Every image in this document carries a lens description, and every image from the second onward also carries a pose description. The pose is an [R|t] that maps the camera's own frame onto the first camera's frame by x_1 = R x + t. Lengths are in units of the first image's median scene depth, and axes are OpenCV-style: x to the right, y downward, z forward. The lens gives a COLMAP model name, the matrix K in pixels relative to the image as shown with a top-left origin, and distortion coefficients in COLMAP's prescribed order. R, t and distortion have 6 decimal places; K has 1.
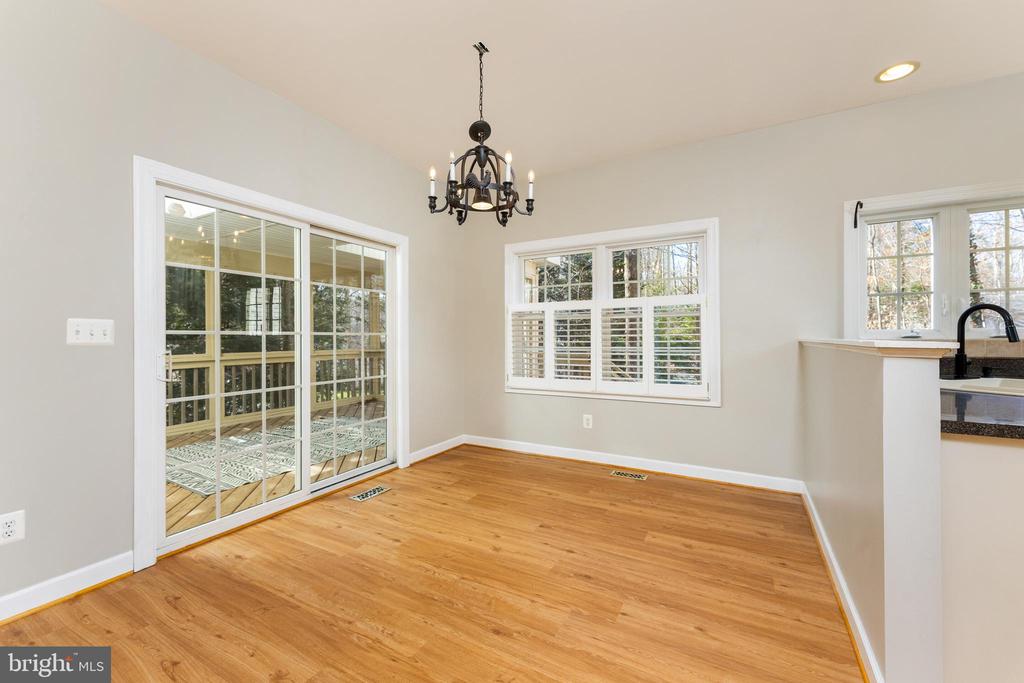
lens RADIAL K [[413.6, 0, 518.4], [0, 413.6, 335.8], [0, 0, 1]] dist [0.003041, -0.000303]
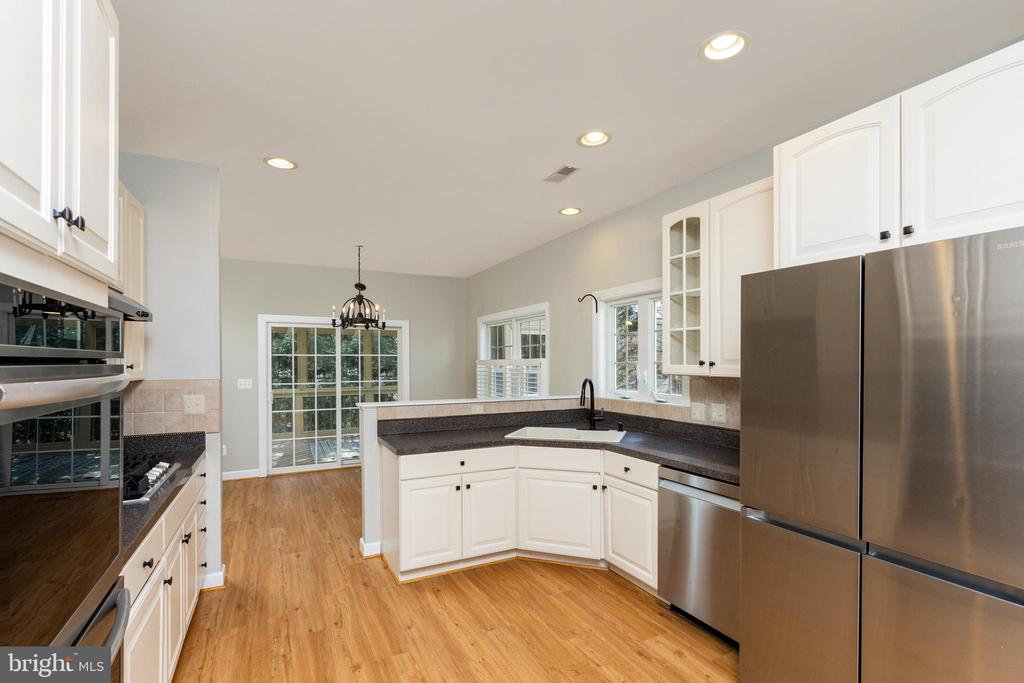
lens RADIAL K [[476.1, 0, 506.9], [0, 476.1, 361.7], [0, 0, 1]] dist [0.003443, 0.000017]
pose [[0.829378, 0.000968, -0.558687, 1.392567], [0.002445, 0.999983, 0.005362, -0.110133], [0.558683, -0.005813, 0.829361, -0.404561]]
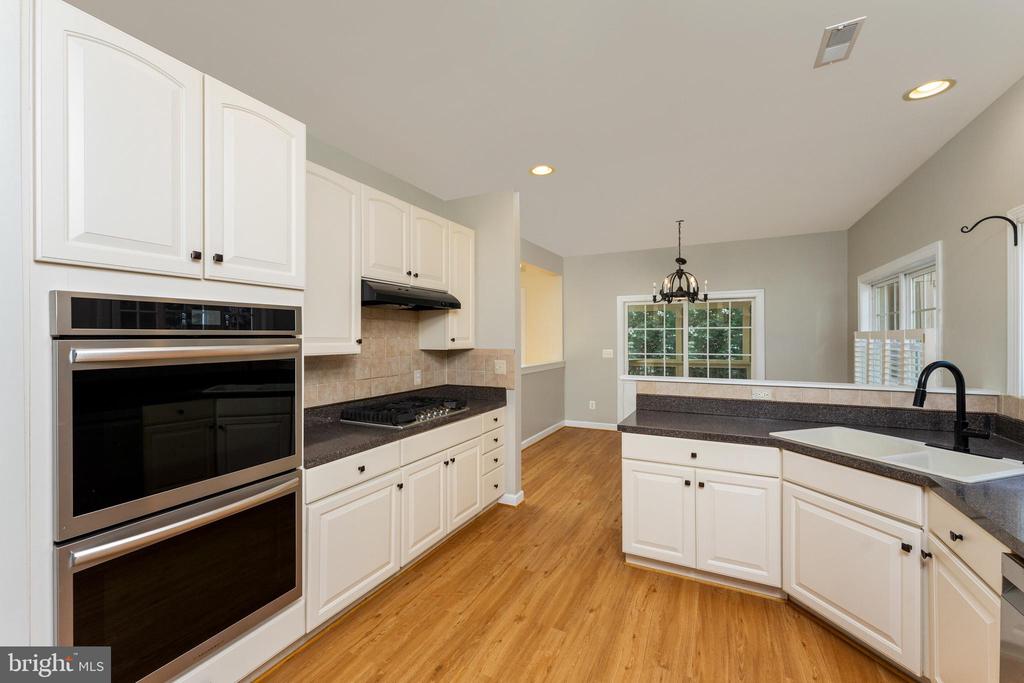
lens RADIAL K [[413.6, 0, 513.0], [0, 413.6, 337.8], [0, 0, 1]] dist [0.003041, -0.000303]
pose [[0.043134, 0.004334, -0.999060, 1.483130], [0.011715, 0.999920, 0.004843, -0.106698], [0.999001, -0.011913, 0.043079, 0.067199]]
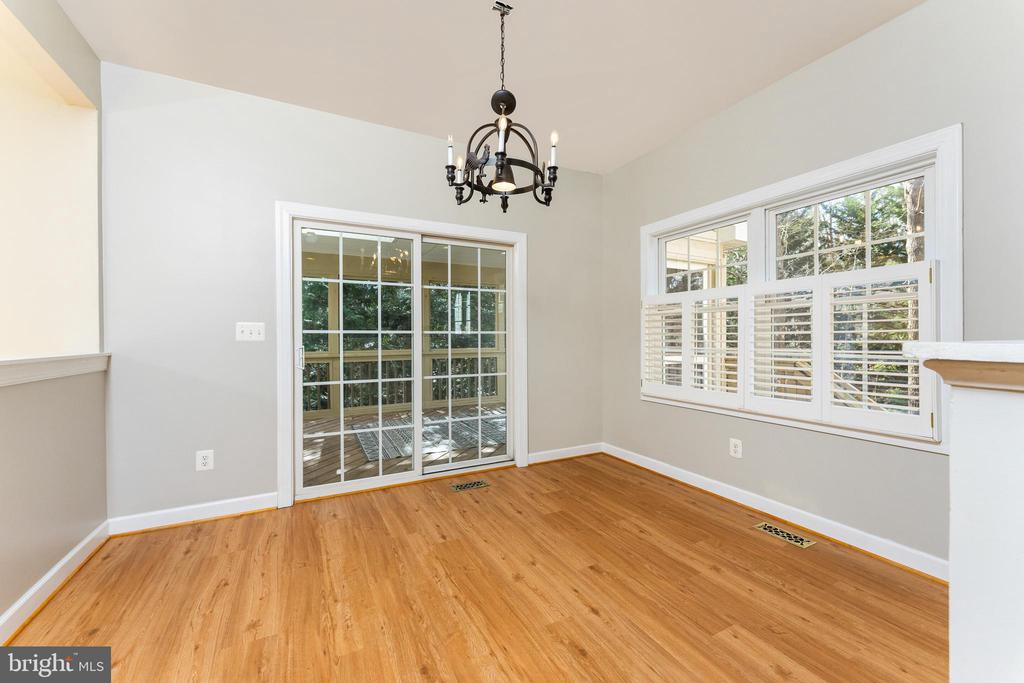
lens RADIAL K [[413.6, 0, 509.3], [0, 413.6, 338.4], [0, 0, 1]] dist [0.003041, -0.000303]
pose [[0.833759, 0.002684, -0.552123, 0.320286], [0.002480, 0.999960, 0.008605, 0.002512], [0.552124, -0.008544, 0.833718, 0.206003]]
